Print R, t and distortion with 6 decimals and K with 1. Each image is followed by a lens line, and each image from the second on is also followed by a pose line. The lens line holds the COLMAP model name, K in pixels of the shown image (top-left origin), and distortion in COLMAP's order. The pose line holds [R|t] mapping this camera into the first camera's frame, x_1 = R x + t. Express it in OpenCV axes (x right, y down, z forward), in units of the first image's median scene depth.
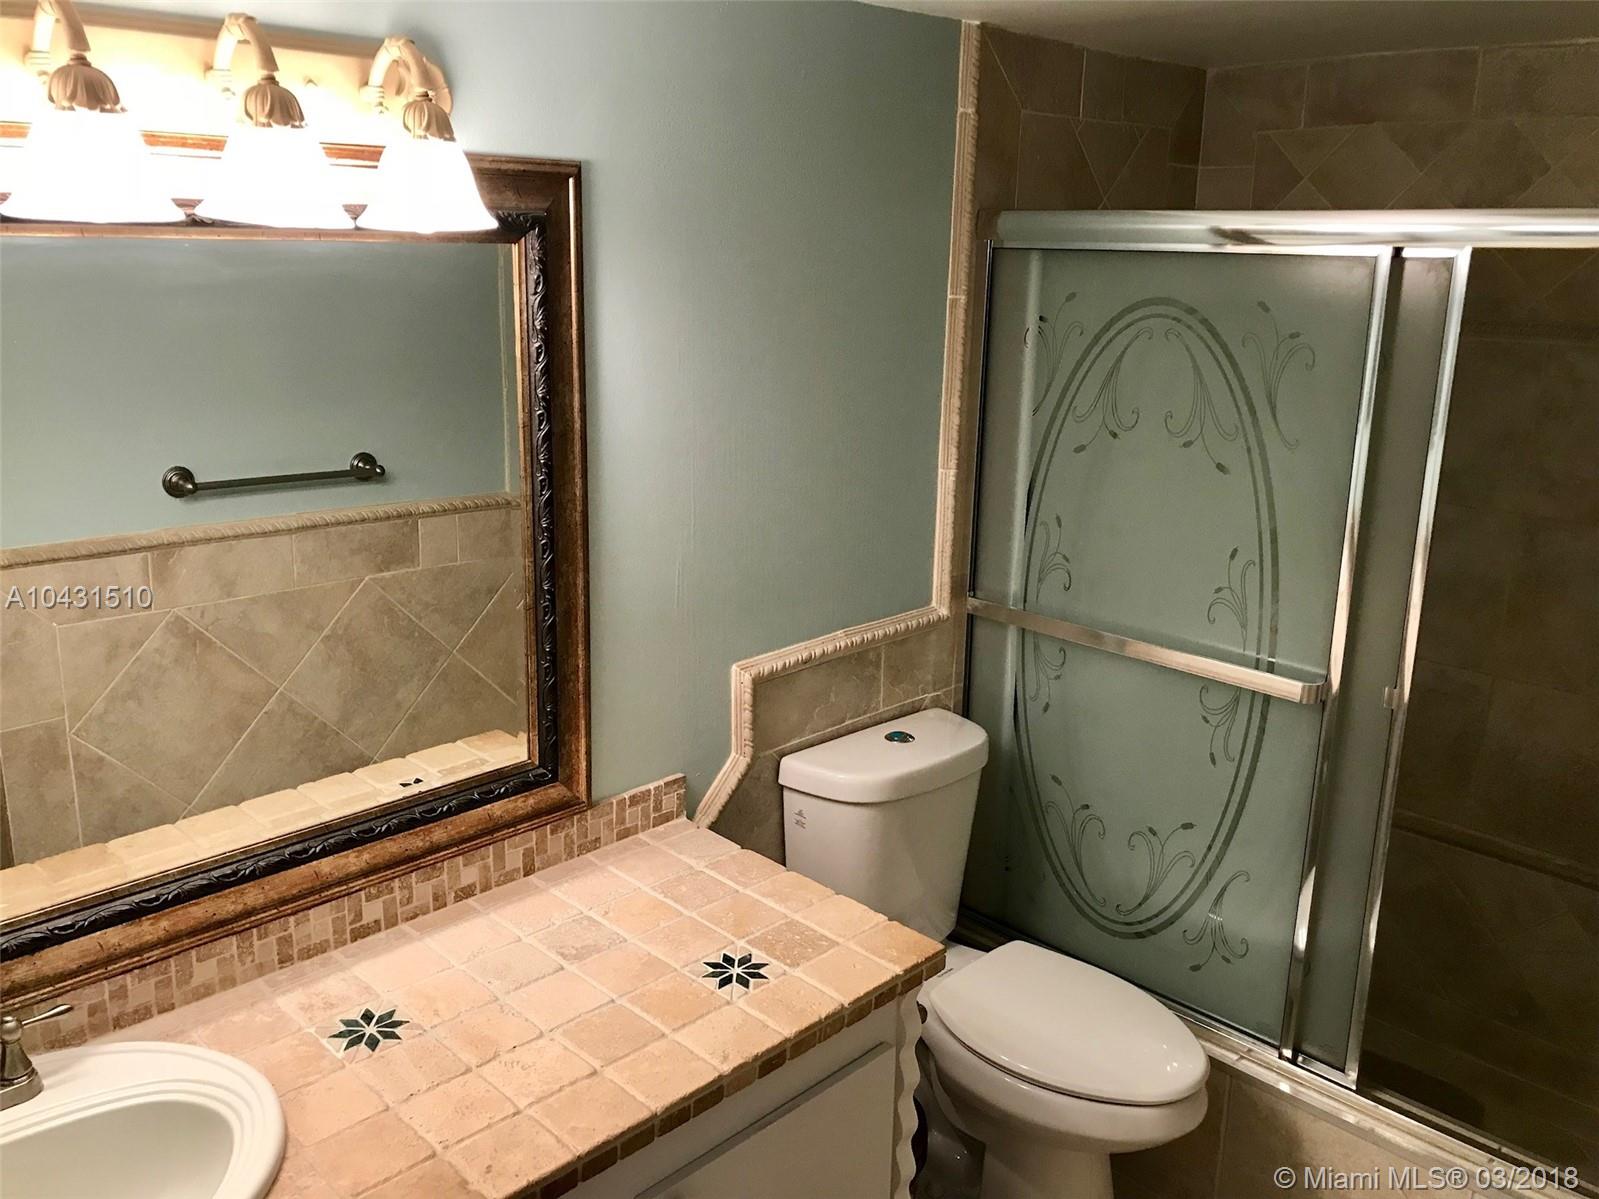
lens RADIAL K [[1319.8, 0, 798.9], [0, 1319.8, 586.5], [0, 0, 1]] dist [0.057825, -0.167805]
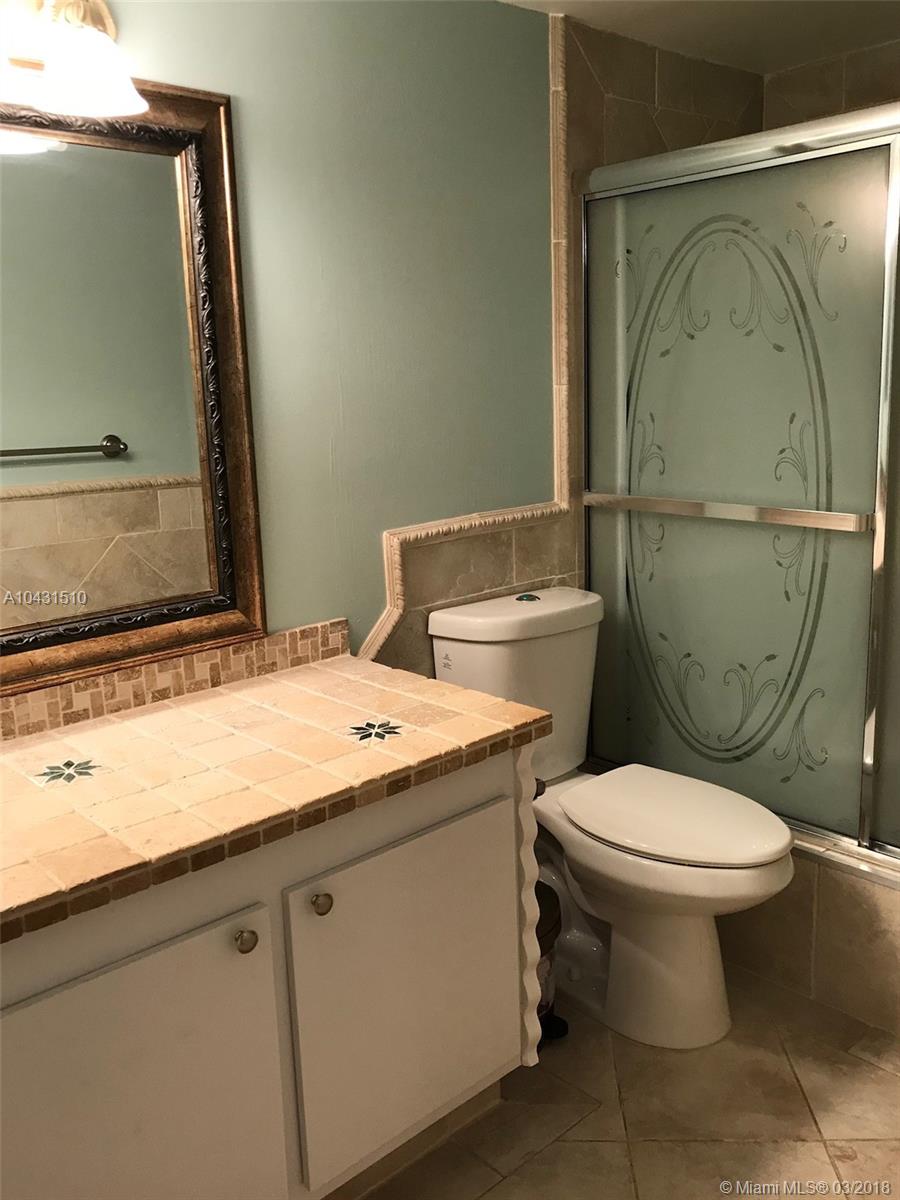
lens RADIAL K [[1044.9, 0, 450.0], [0, 1044.9, 600.0], [0, 0, 1]] dist [0.079643, -0.215934]
pose [[0.997560, -0.044927, -0.053446, 0.062707], [0.042570, 0.998104, -0.044448, 0.174970], [0.055341, 0.042064, 0.997581, 0.036153]]
